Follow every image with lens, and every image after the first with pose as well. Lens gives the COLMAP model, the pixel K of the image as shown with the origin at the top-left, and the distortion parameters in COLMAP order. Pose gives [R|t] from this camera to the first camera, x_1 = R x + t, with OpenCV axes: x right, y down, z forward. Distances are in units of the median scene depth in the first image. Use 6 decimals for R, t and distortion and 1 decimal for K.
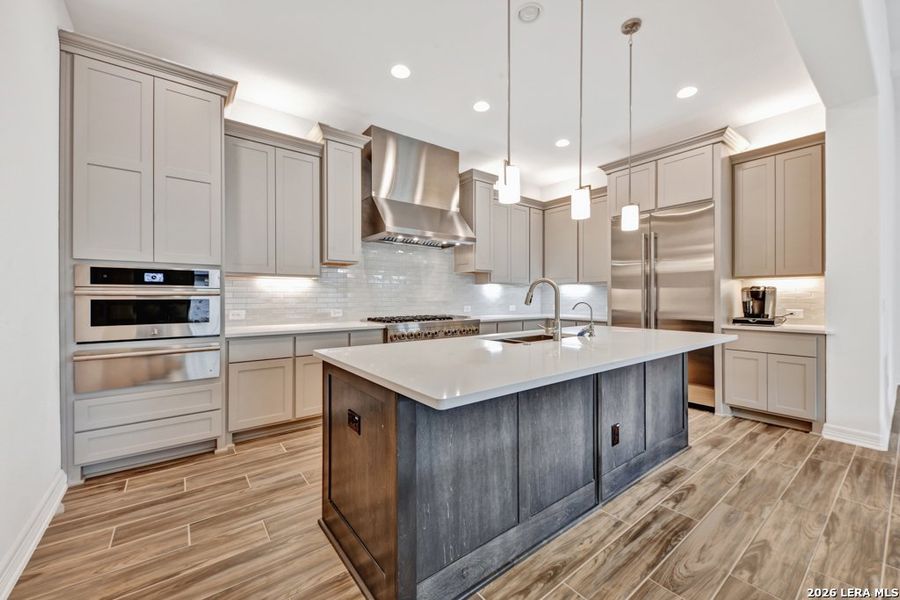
lens RADIAL K [[352.4, 0, 450.0], [0, 352.4, 300.0], [0, 0, 1]] dist [0.018940, -0.000031]
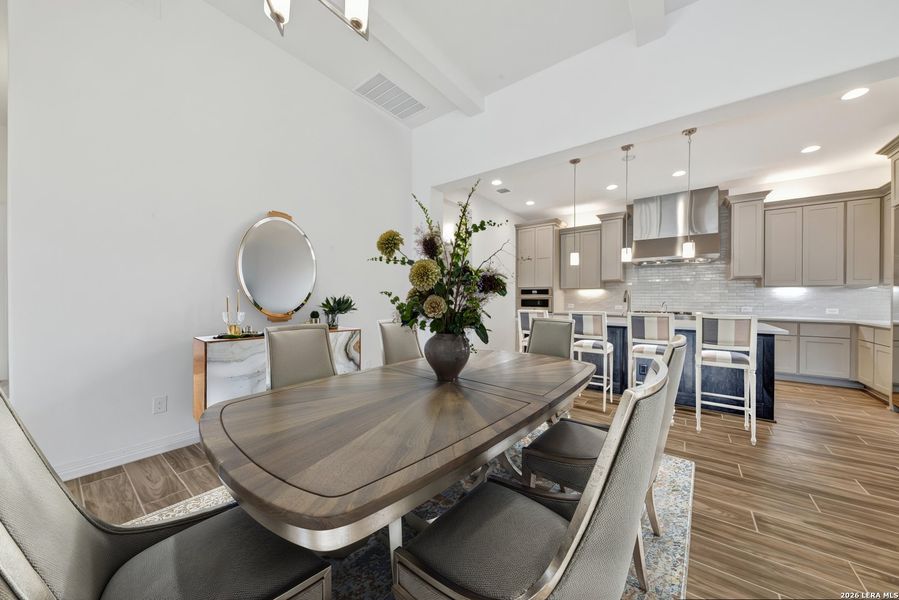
lens RADIAL K [[309.7, 0, 449.5], [0, 309.7, 300.0], [0, 0, 1]] dist [-0.001577, -0.000112]
pose [[0.256046, 0.009259, -0.966620, 1.286572], [-0.011524, 0.999912, 0.006526, -0.001480], [0.966596, 0.009469, 0.256130, -0.327348]]
